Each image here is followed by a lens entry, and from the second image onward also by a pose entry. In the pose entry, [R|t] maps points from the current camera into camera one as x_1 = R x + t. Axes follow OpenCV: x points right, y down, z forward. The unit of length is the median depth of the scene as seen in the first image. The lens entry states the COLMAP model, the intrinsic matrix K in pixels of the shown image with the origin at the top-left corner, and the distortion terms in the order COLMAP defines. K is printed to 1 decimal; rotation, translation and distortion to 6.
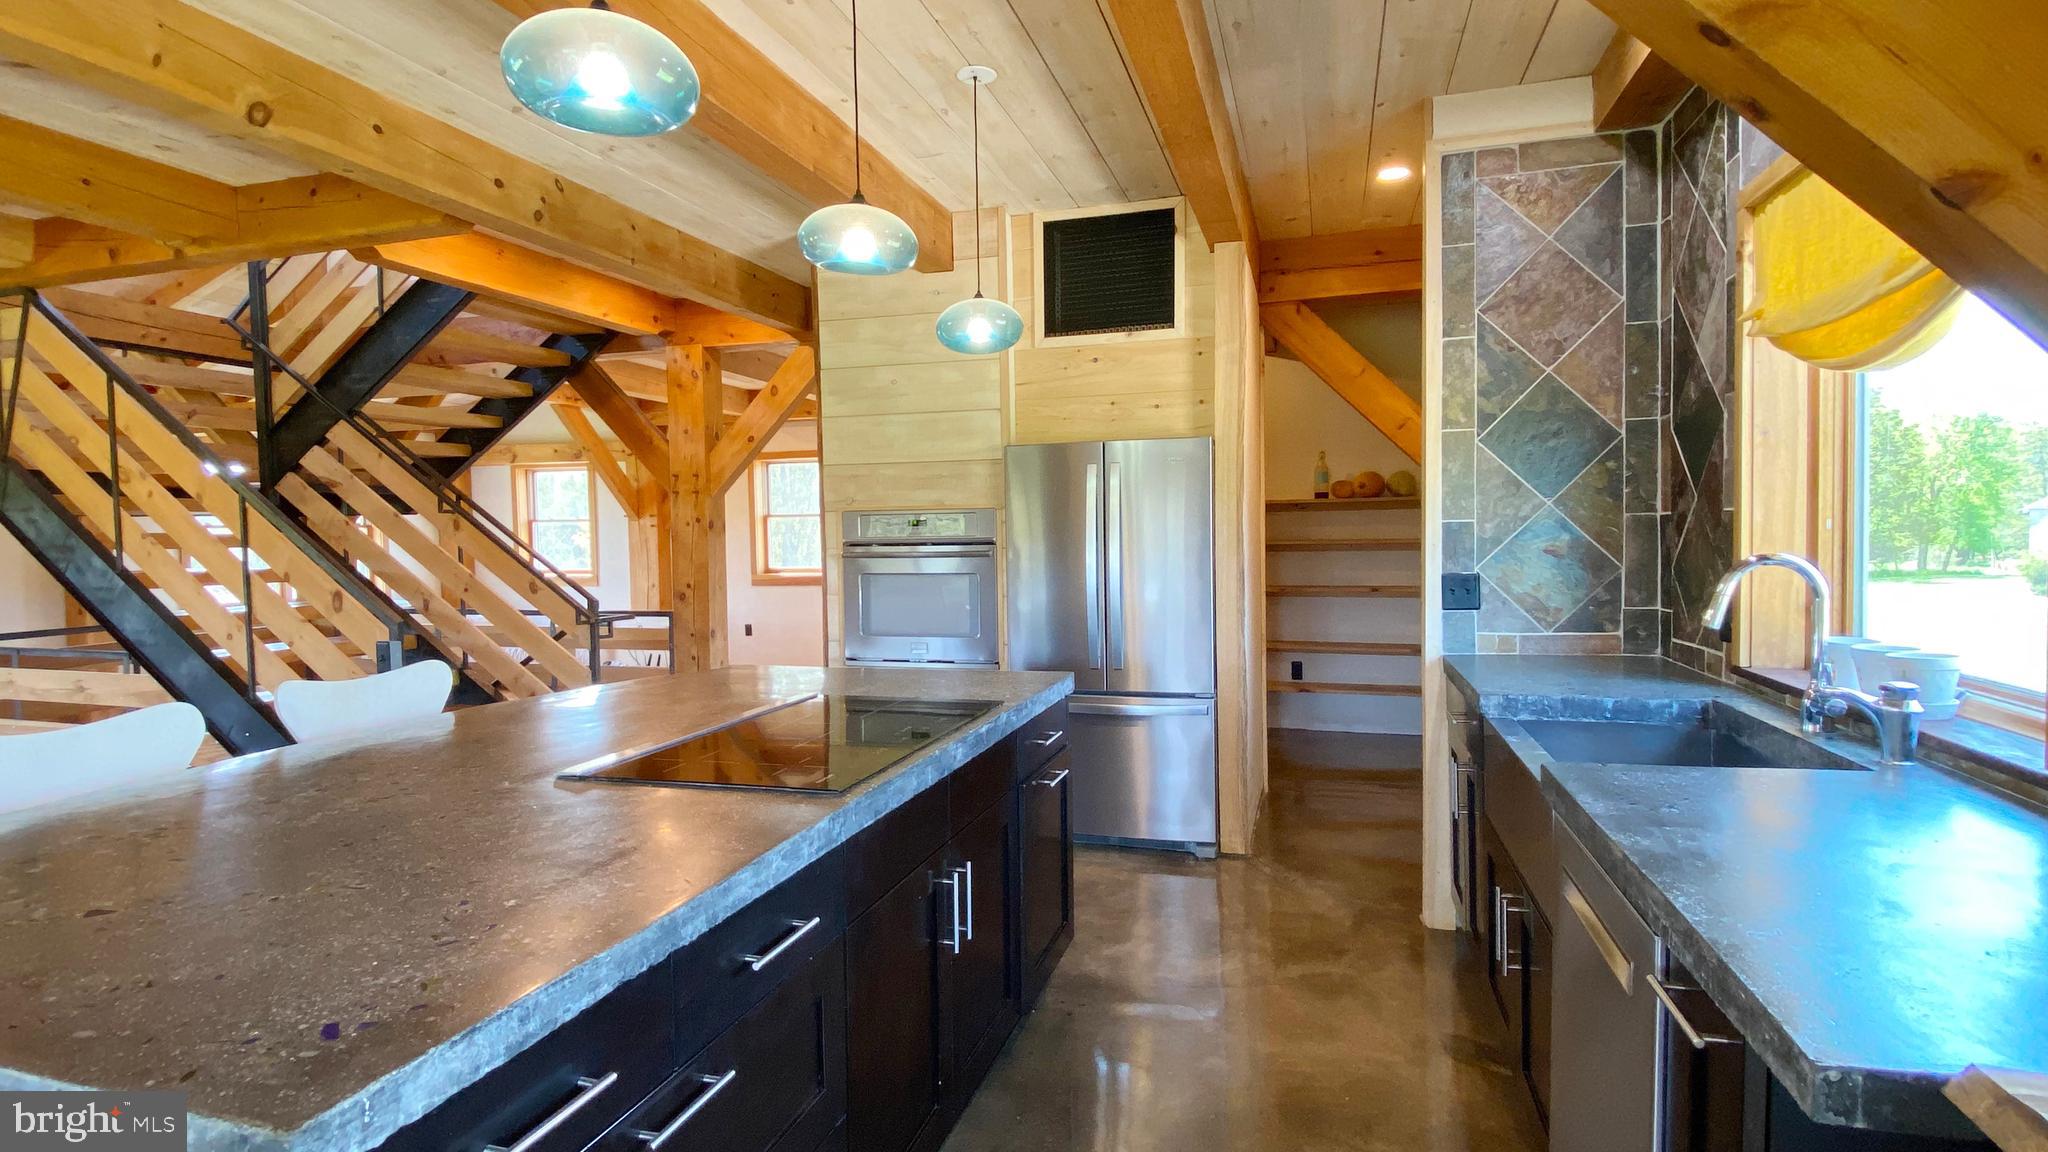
lens RADIAL K [[997.0, 0, 1024.5], [0, 997.0, 570.4], [0, 0, 1]] dist [0.000724, -0.007762]
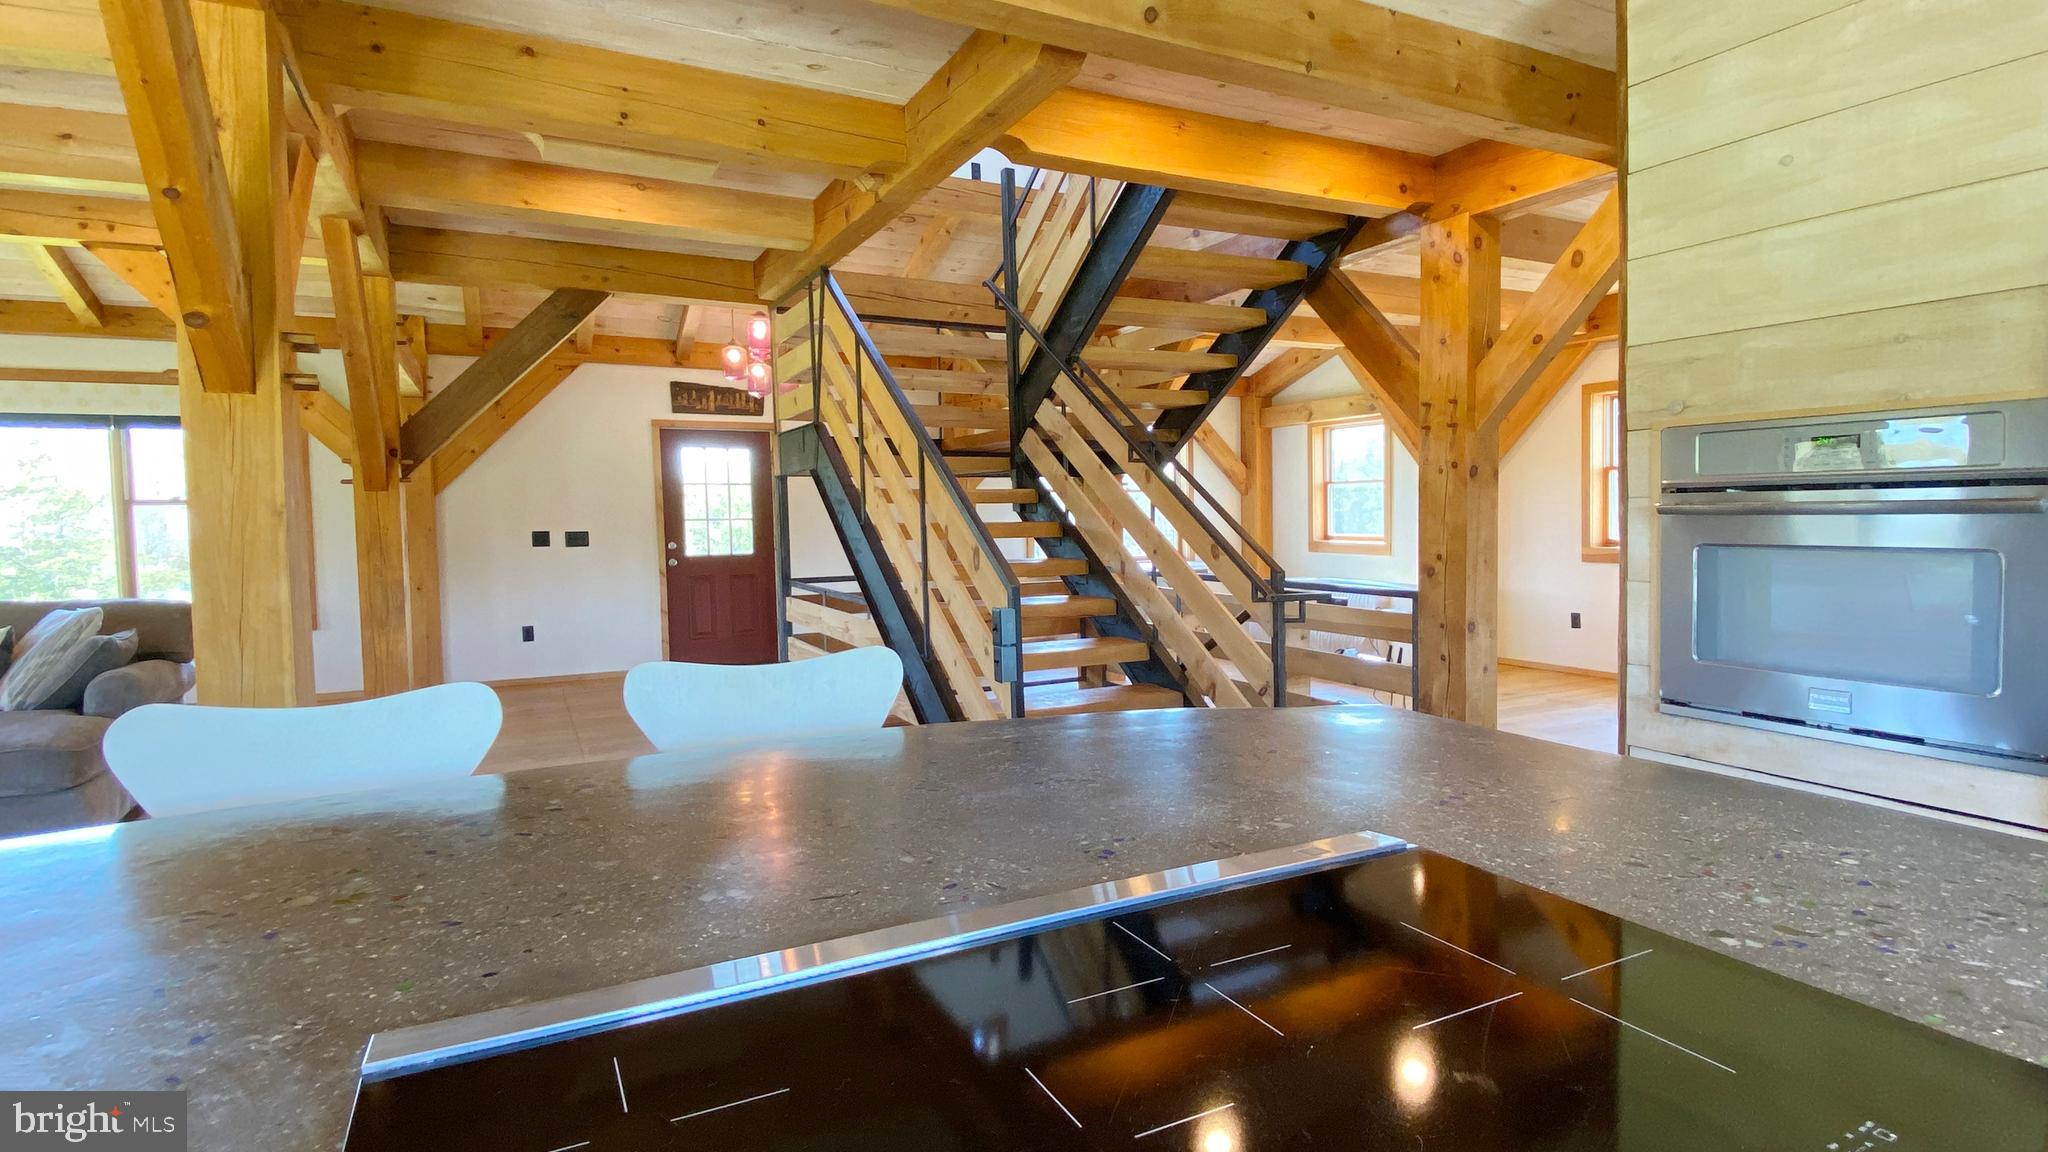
lens RADIAL K [[997.0, 0, 1029.8], [0, 997.0, 576.3], [0, 0, 1]] dist [0.000724, -0.007762]
pose [[0.682642, 0.043857, -0.729436, -0.016759], [-0.020437, 0.998953, 0.040936, 0.007161], [0.730467, -0.013037, 0.682824, 0.365755]]
